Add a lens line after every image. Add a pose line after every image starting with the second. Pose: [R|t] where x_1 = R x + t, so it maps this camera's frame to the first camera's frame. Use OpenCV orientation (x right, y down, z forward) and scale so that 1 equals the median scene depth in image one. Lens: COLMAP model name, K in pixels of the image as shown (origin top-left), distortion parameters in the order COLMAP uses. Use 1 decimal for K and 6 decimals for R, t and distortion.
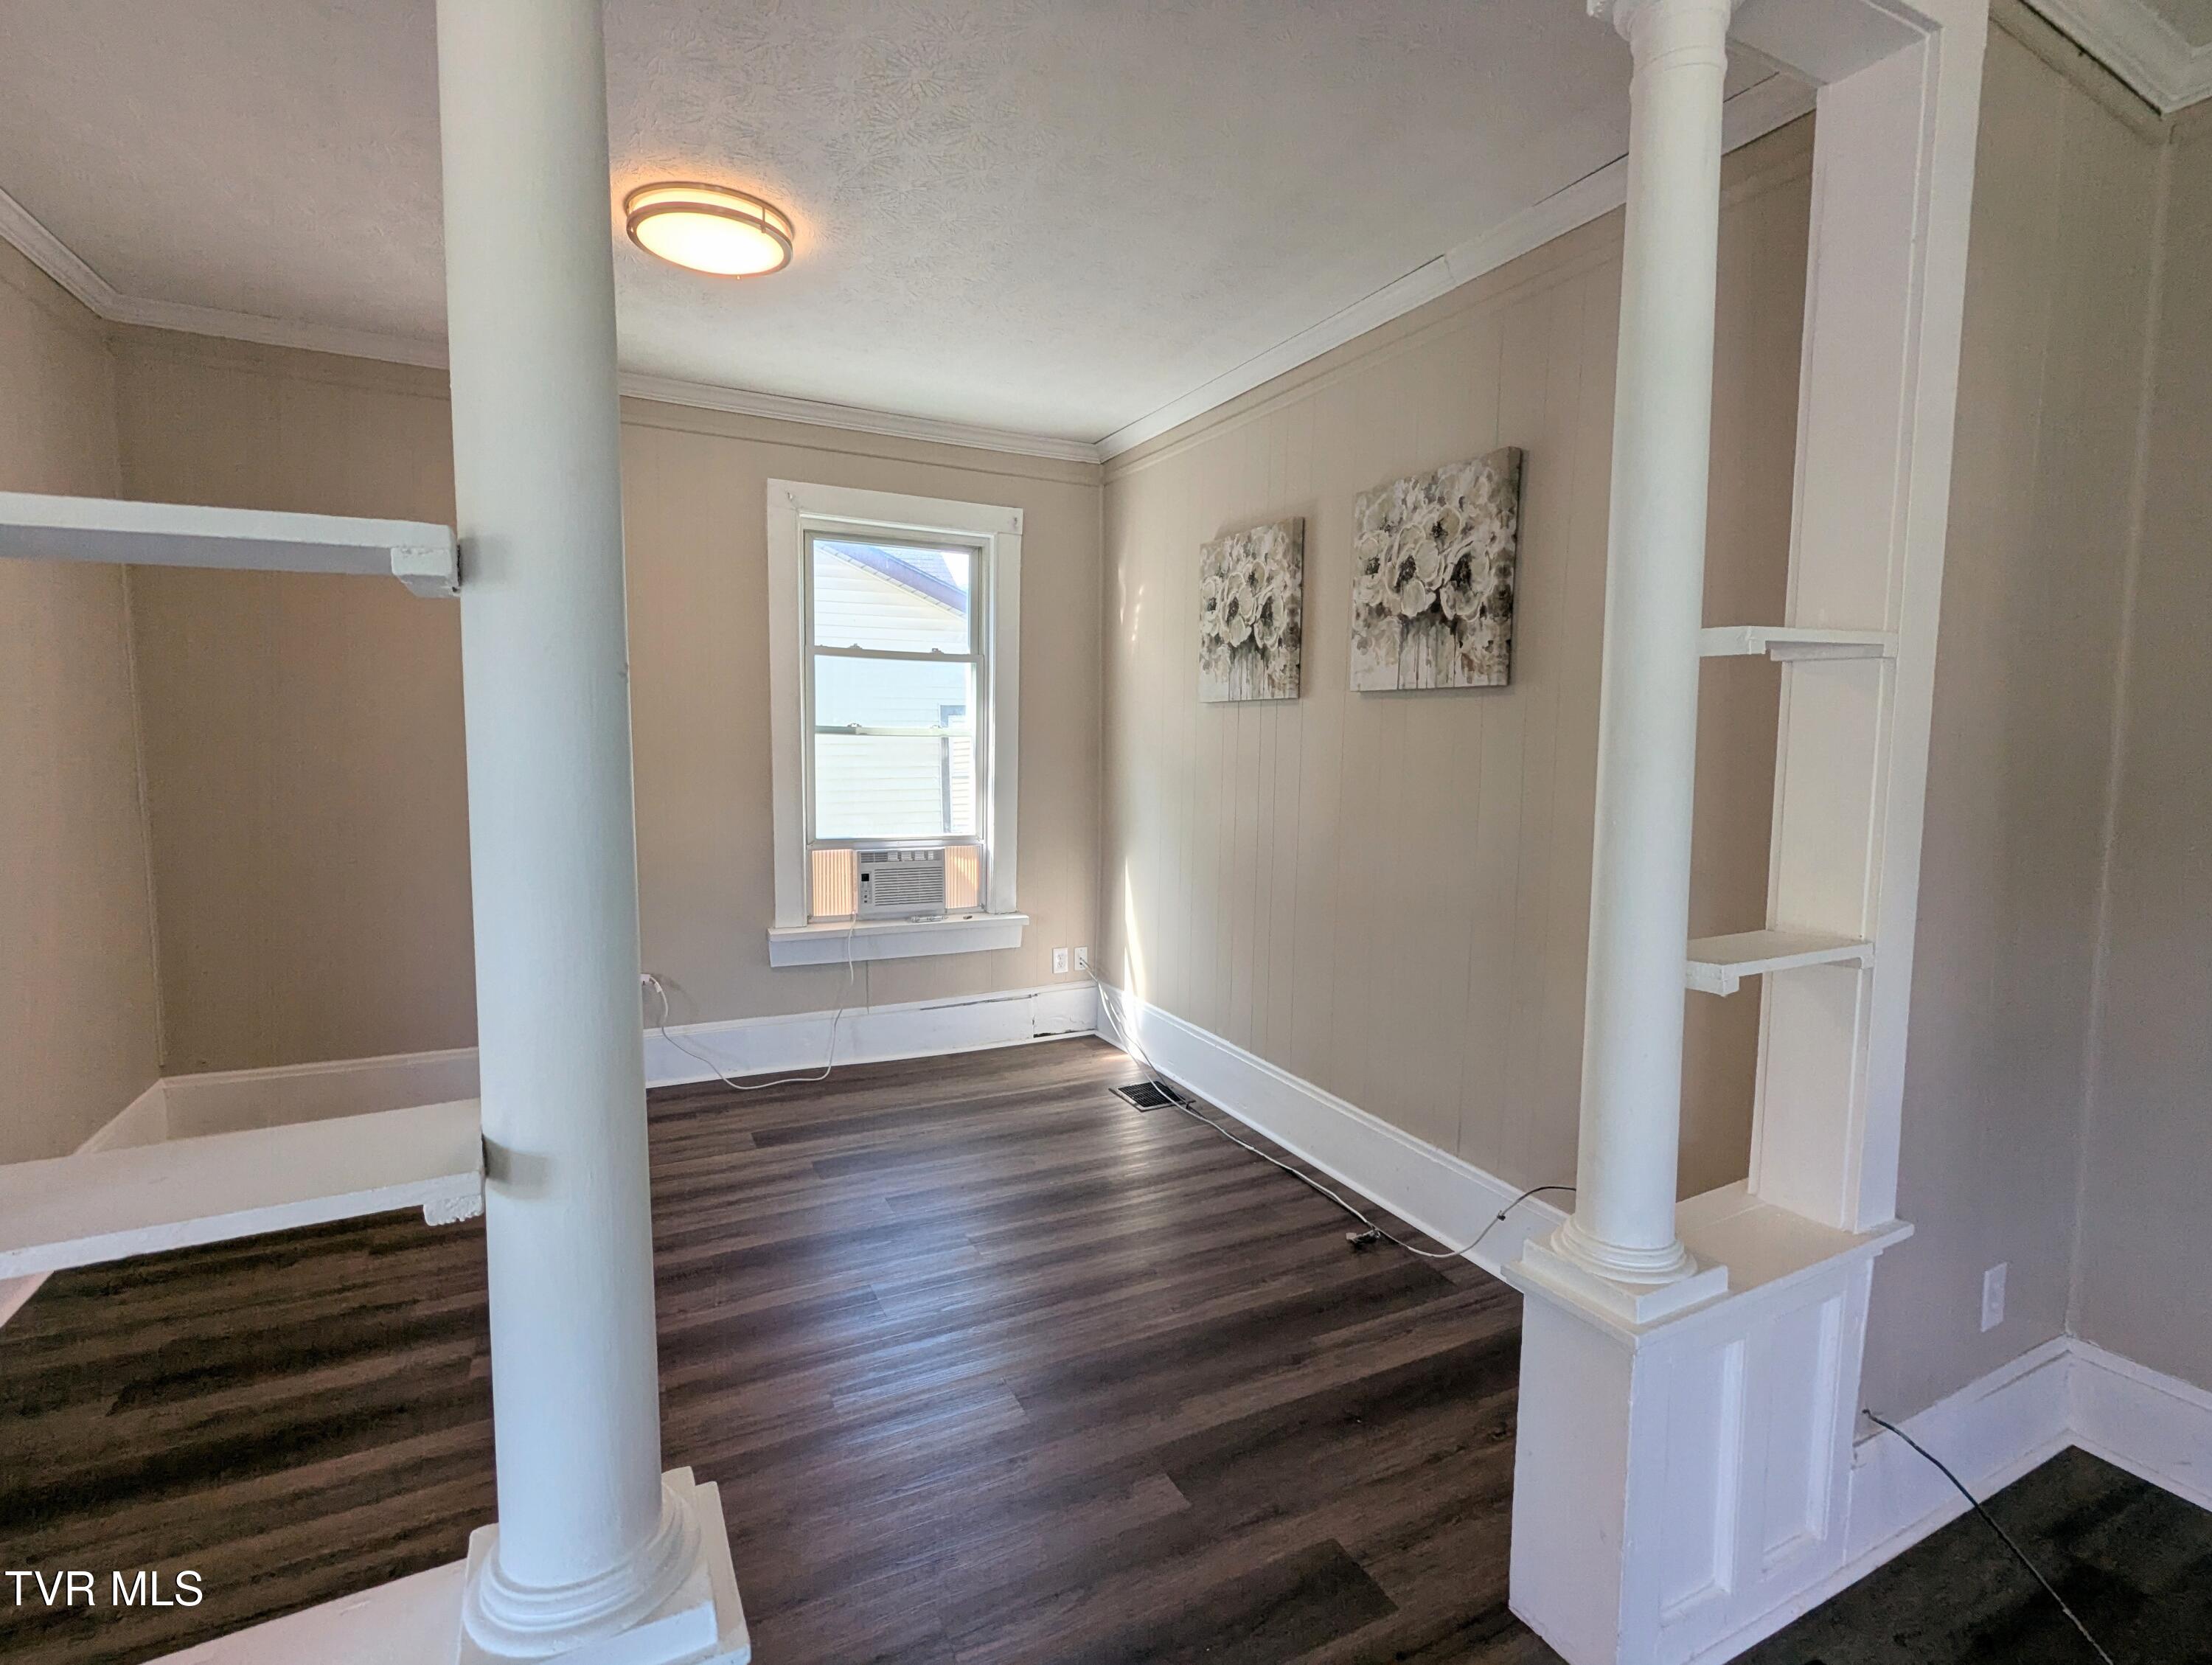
lens RADIAL K [[1048.6, 0, 1094.5], [0, 1048.6, 839.3], [0, 0, 1]] dist [-0.001397, 0.000646]
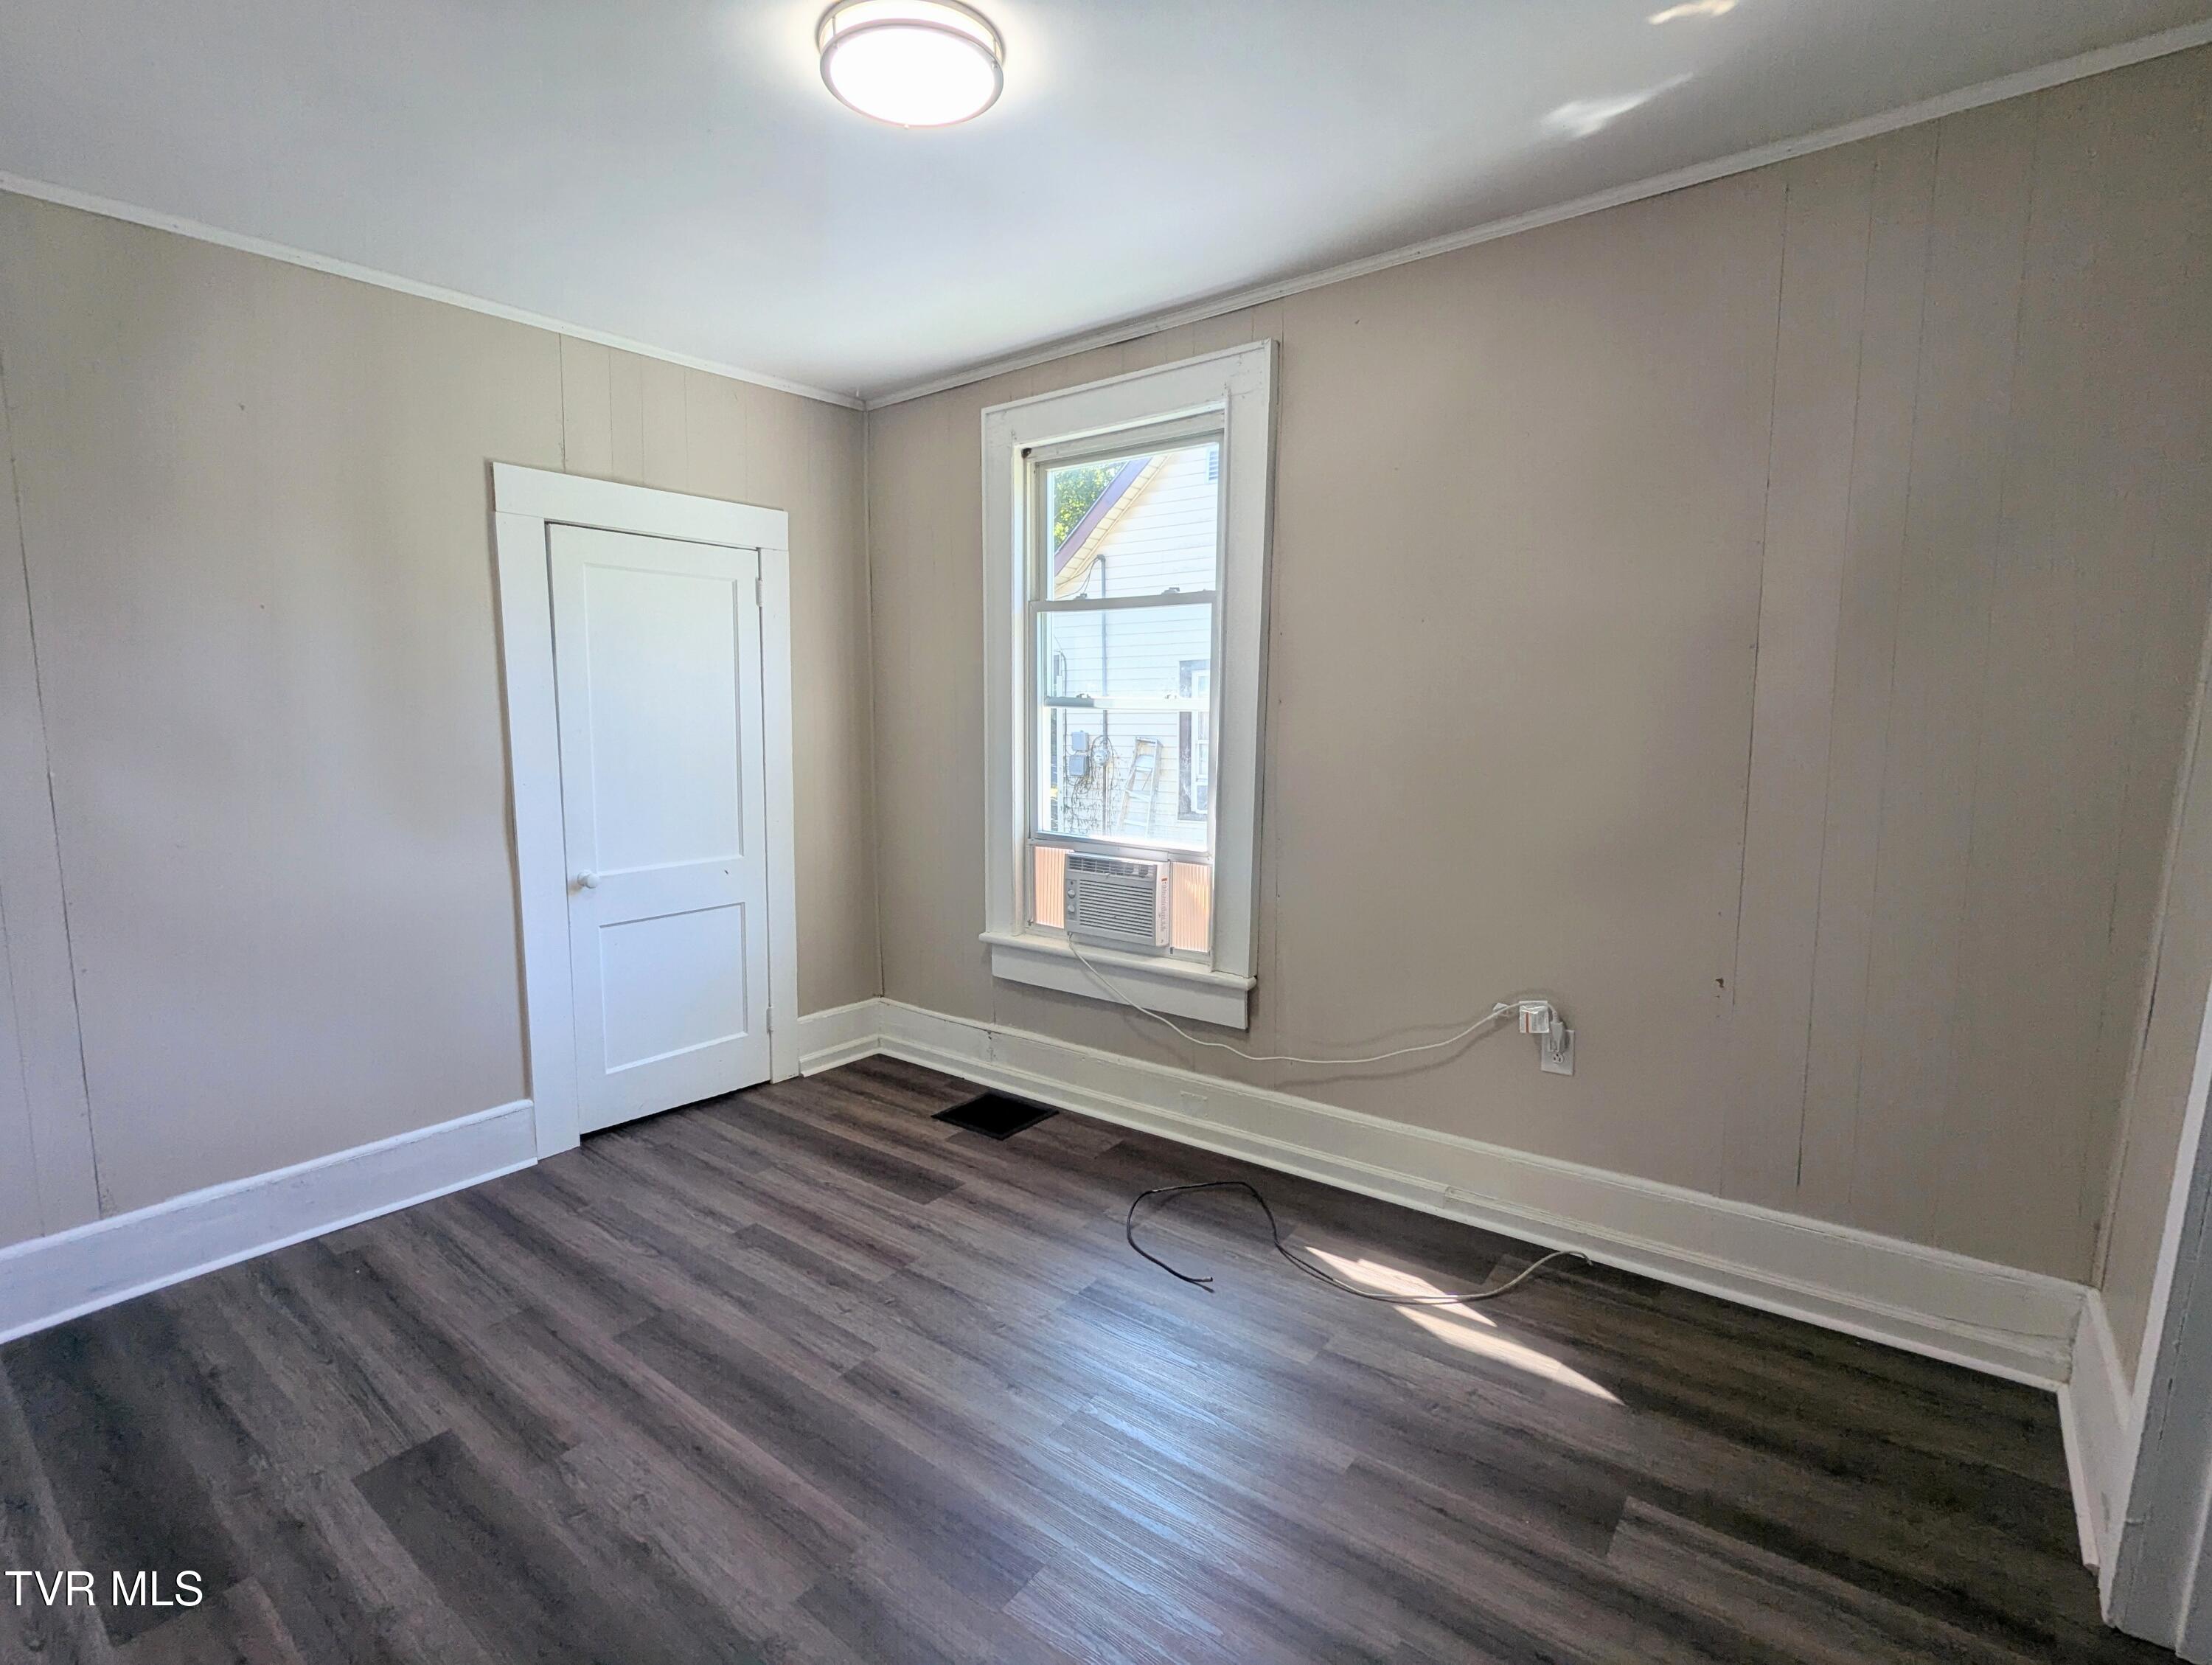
lens RADIAL K [[1048.6, 0, 1099.9], [0, 1048.6, 842.6], [0, 0, 1]] dist [-0.001397, 0.000646]
pose [[0.428099, 0.129360, -0.894426, 0.628735], [-0.087884, 0.990971, 0.101259, -0.100214], [0.899448, 0.035257, 0.435602, 0.838246]]
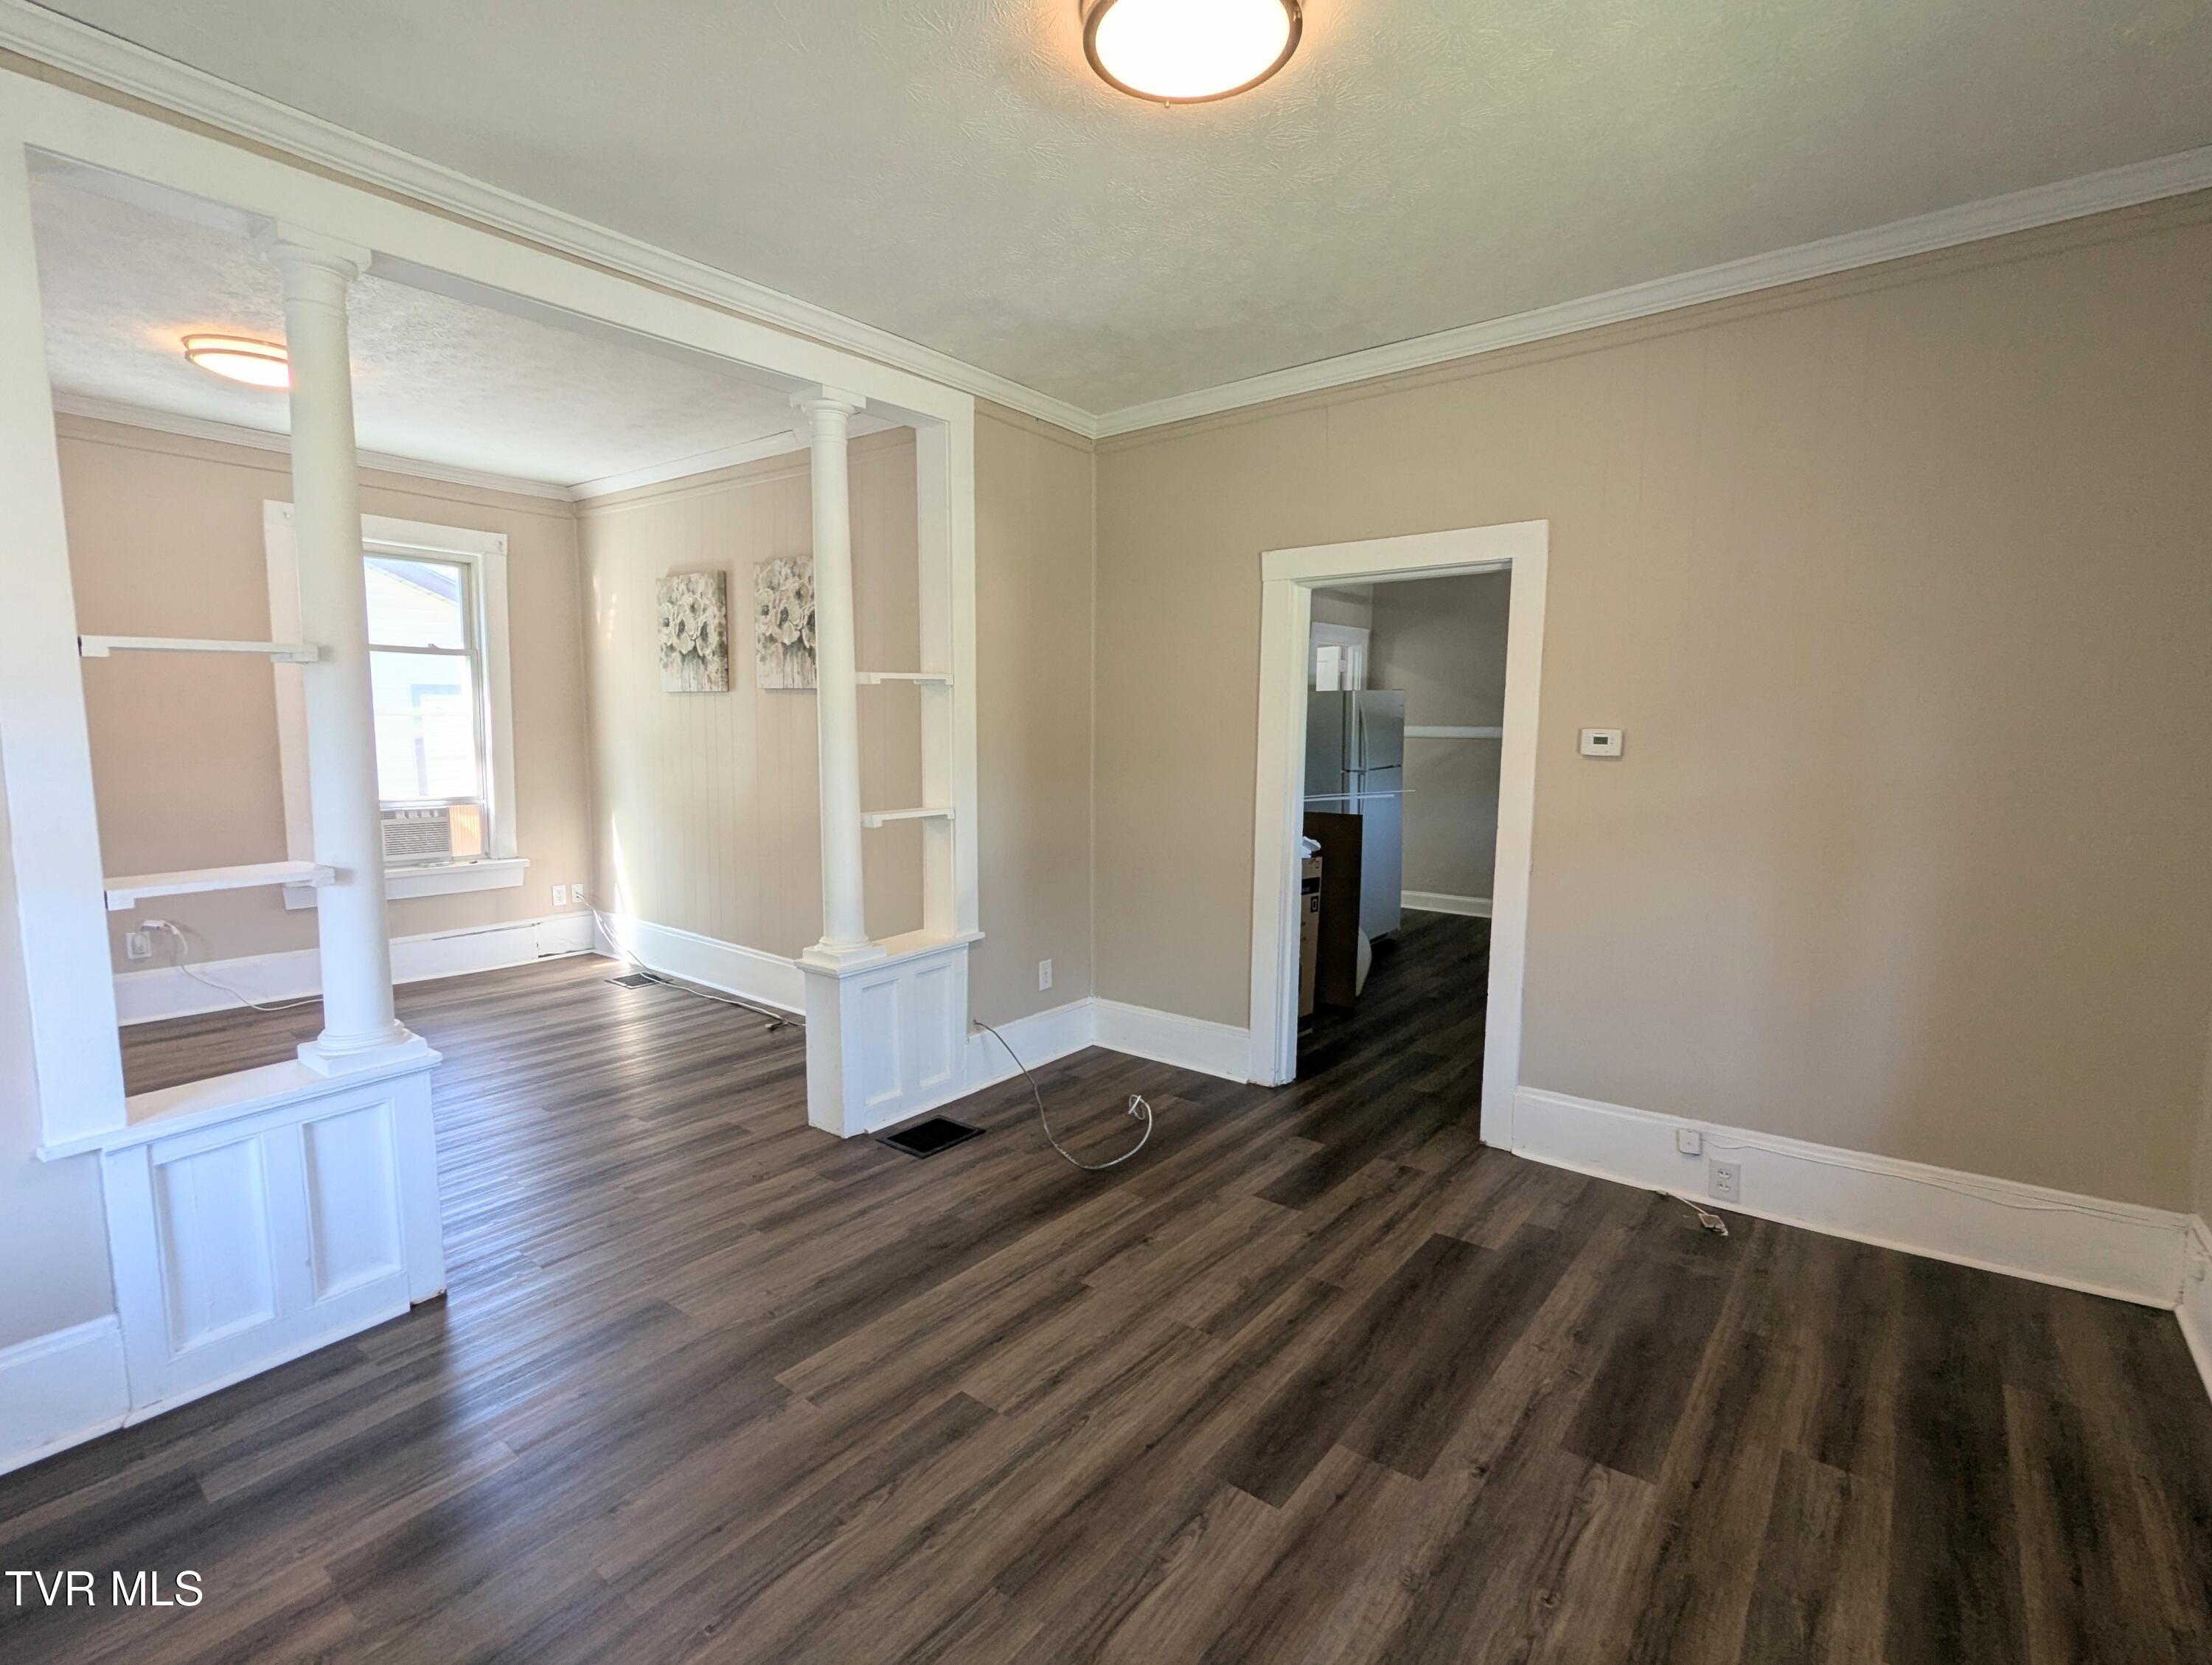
lens RADIAL K [[1048.6, 0, 1098.9], [0, 1048.6, 837.0], [0, 0, 1]] dist [-0.001397, 0.000646]
pose [[0.900640, -0.047744, 0.431936, 0.014674], [0.039191, 0.998820, 0.028686, 0.050382], [-0.432796, -0.008907, 0.901448, -0.573243]]
